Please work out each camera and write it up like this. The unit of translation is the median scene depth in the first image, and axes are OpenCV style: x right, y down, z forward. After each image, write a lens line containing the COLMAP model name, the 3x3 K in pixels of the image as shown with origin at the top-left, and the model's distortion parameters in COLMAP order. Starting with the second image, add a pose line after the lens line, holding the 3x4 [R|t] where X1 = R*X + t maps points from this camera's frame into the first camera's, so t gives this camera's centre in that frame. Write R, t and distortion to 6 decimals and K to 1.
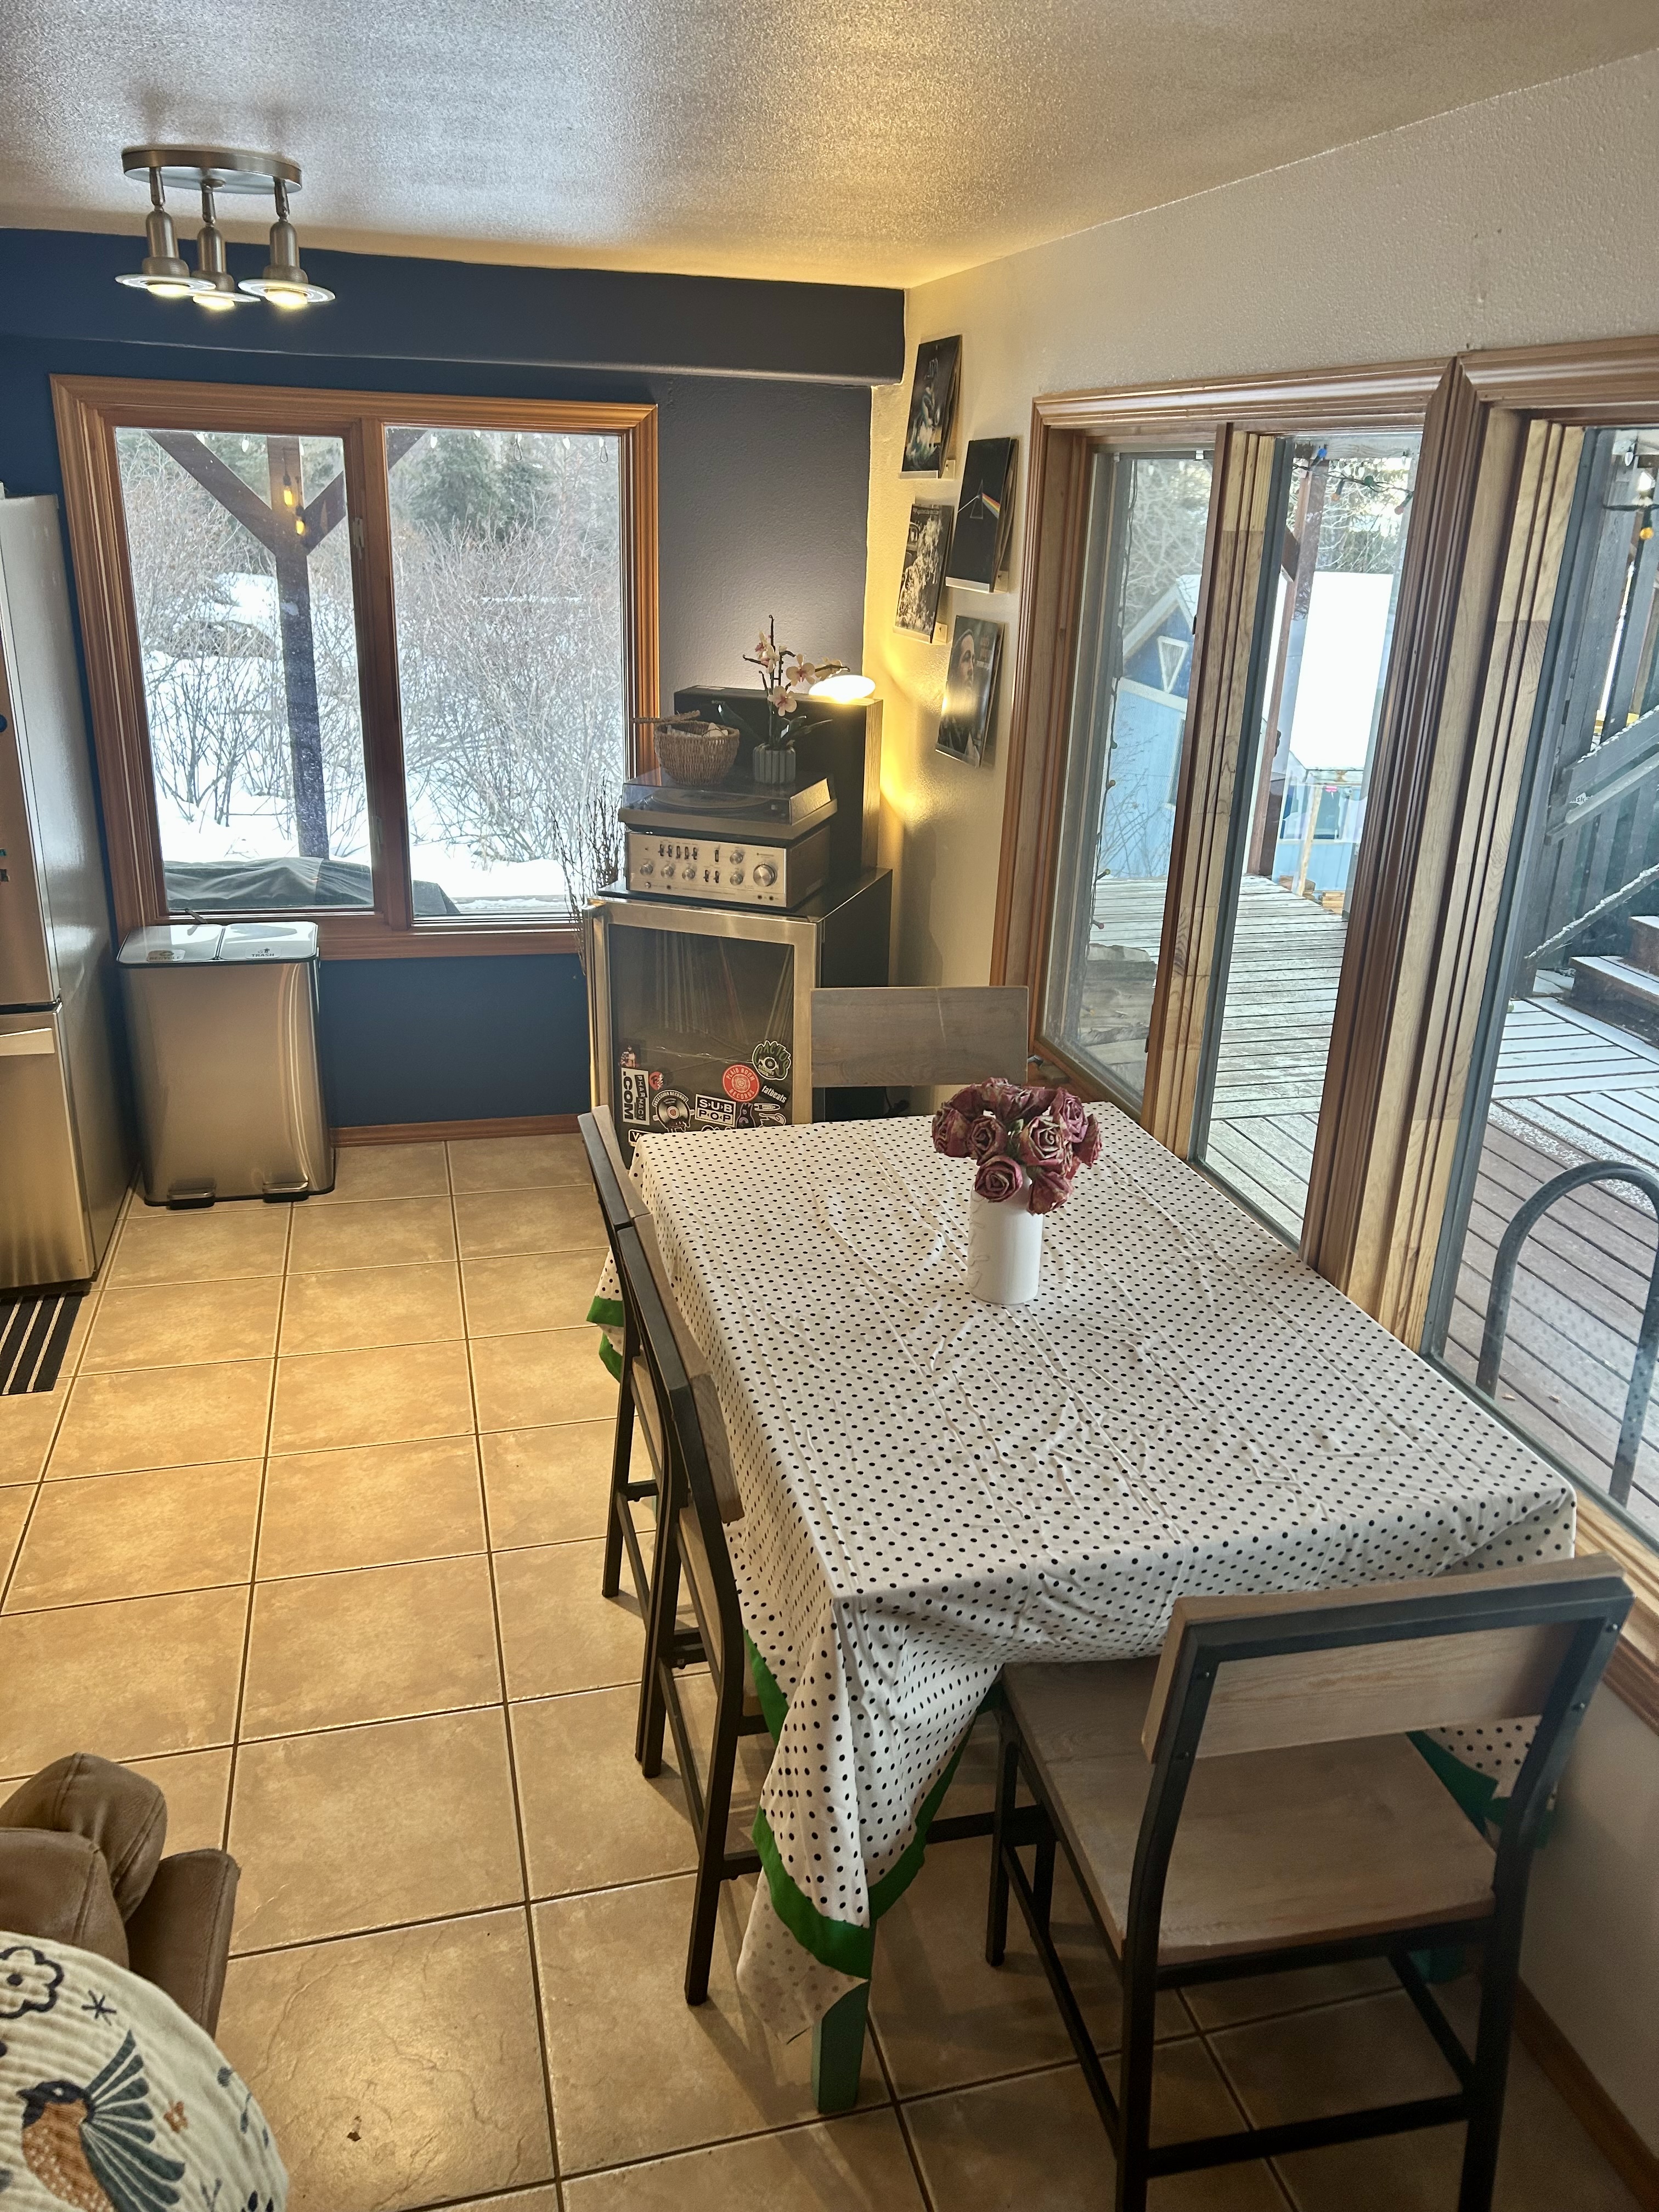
lens RADIAL K [[1656.9, 0, 829.5], [0, 1656.9, 1106.0], [0, 0, 1]] dist [0.024861, 0.006250]
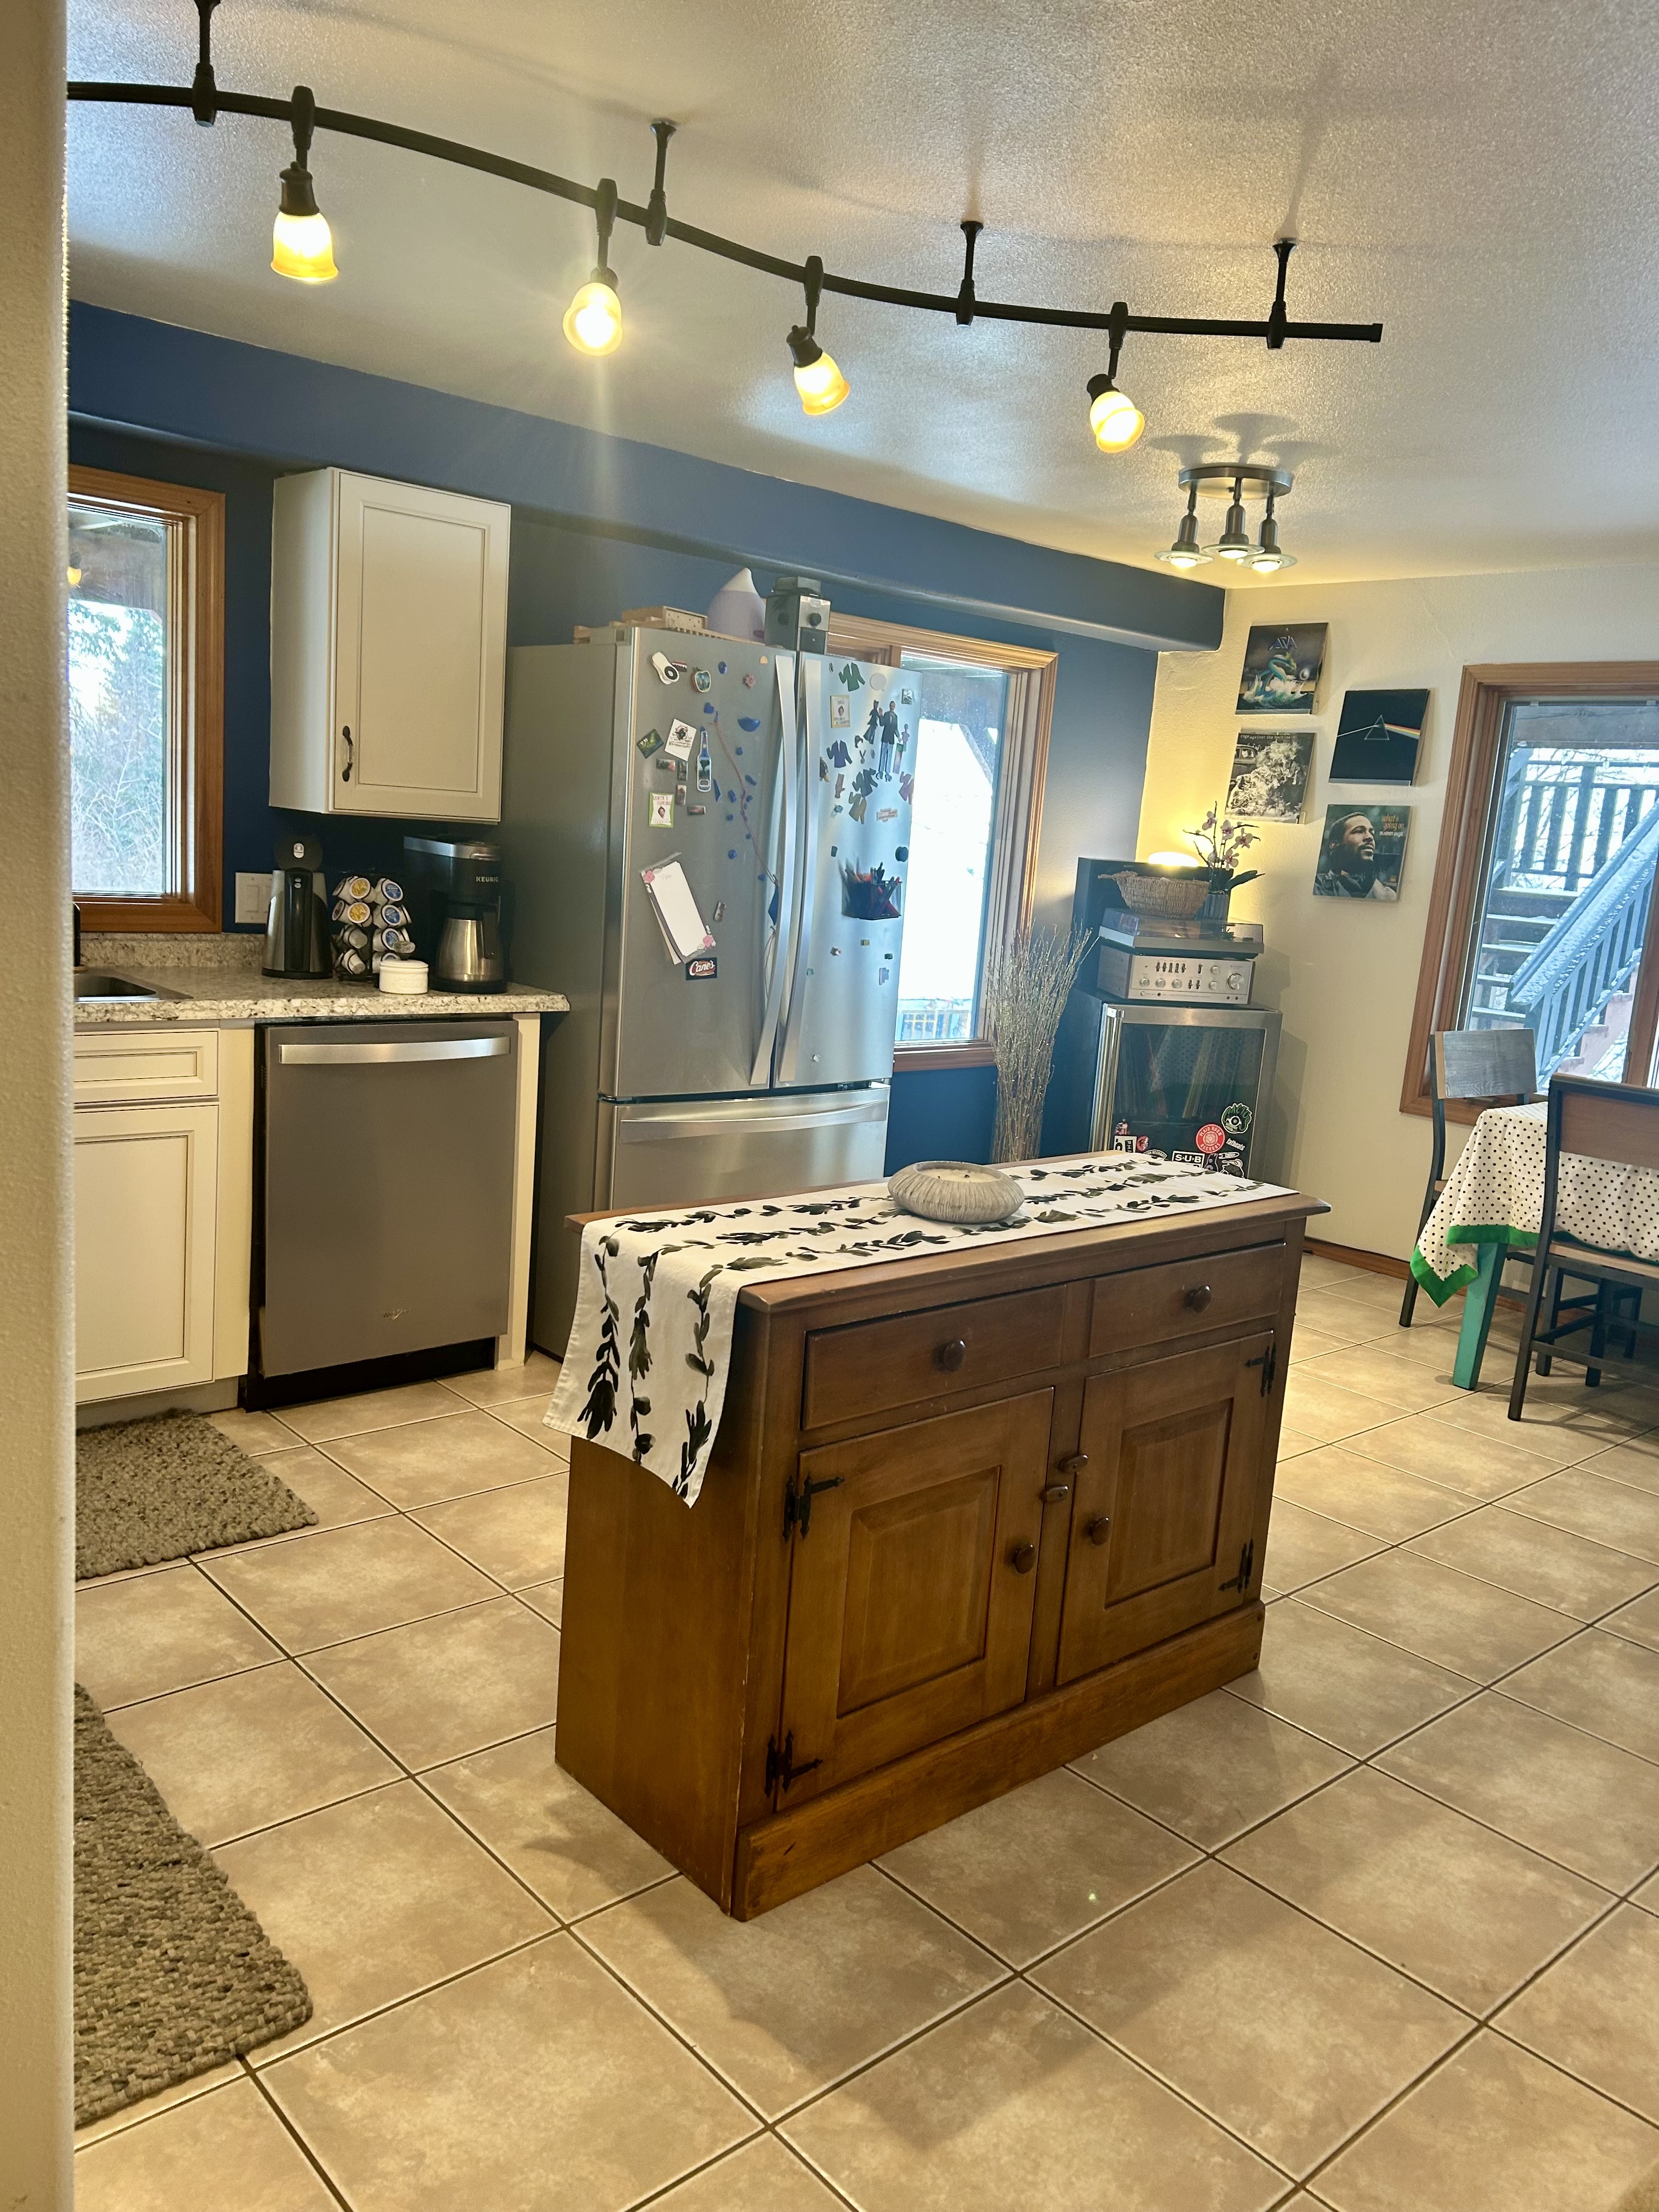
lens RADIAL K [[1667.8, 0, 841.0], [0, 1667.8, 1120.8], [0, 0, 1]] dist [0.079189, -0.105550]
pose [[0.887935, -0.051579, 0.457068, -1.158131], [0.120946, 0.984907, -0.123813, 0.128084], [-0.443783, 0.165218, 0.880772, -0.077374]]
